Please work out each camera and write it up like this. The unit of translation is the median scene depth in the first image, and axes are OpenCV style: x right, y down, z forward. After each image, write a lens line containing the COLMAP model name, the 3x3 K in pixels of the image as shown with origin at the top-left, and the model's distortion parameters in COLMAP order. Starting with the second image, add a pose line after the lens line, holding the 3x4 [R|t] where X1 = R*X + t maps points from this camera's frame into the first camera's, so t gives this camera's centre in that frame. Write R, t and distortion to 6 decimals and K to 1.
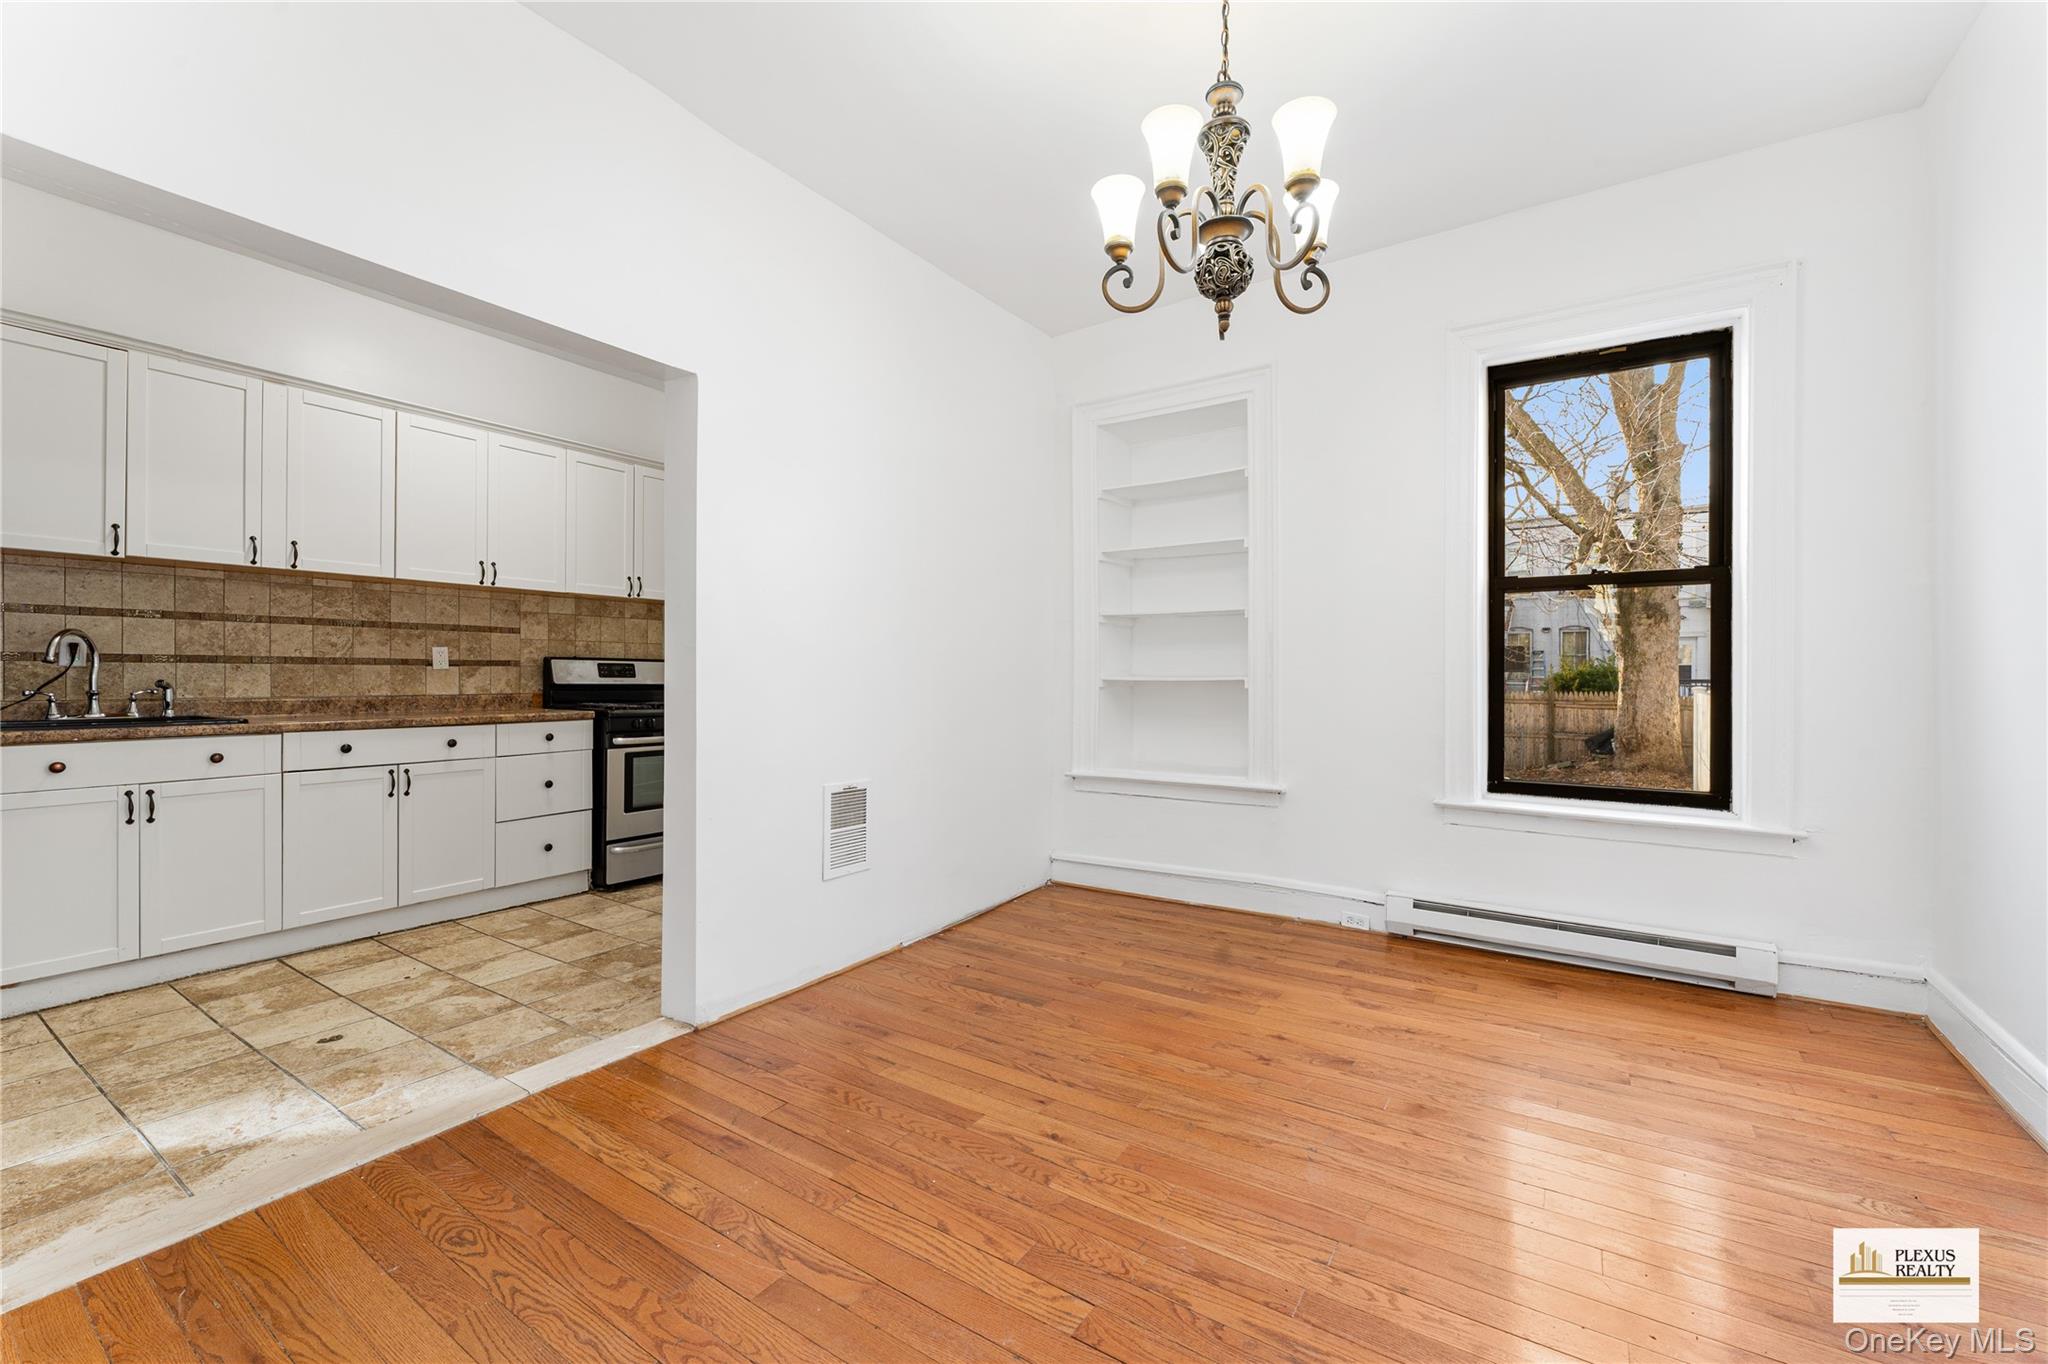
lens RADIAL K [[838.8, 0, 1037.4], [0, 838.8, 682.2], [0, 0, 1]] dist [0.000619, 0.000253]
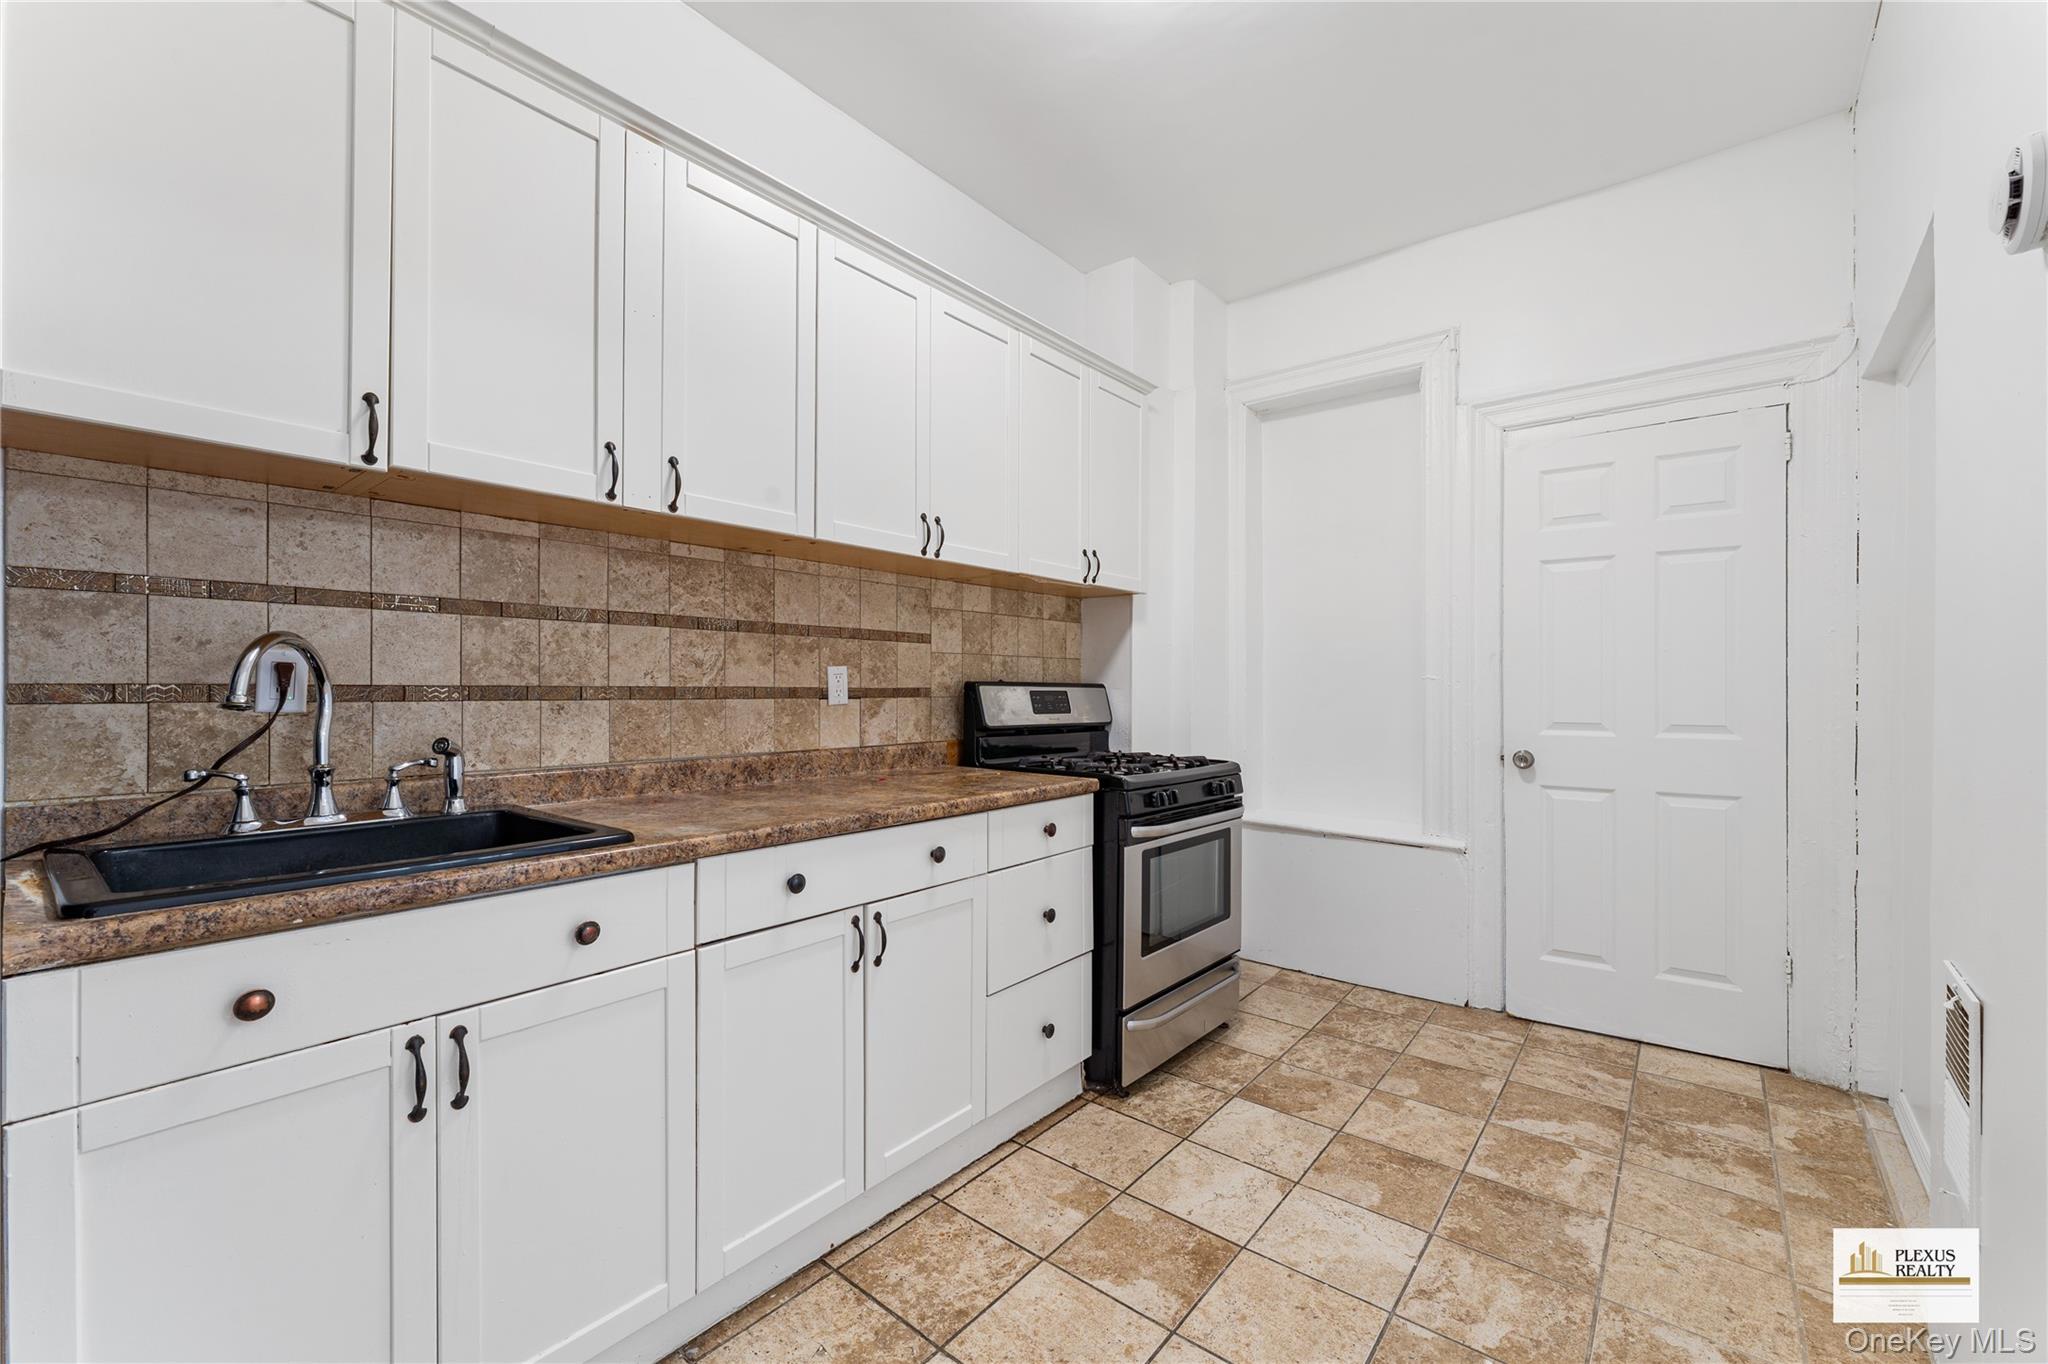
lens RADIAL K [[823.2, 0, 1026.6], [0, 823.2, 695.9], [0, 0, 1]] dist [-0.000647, -0.000082]
pose [[0.994268, -0.000207, -0.106917, -0.624027], [0.000229, 1.000000, 0.000199, -0.025760], [0.106917, -0.000222, 0.994268, 0.534313]]
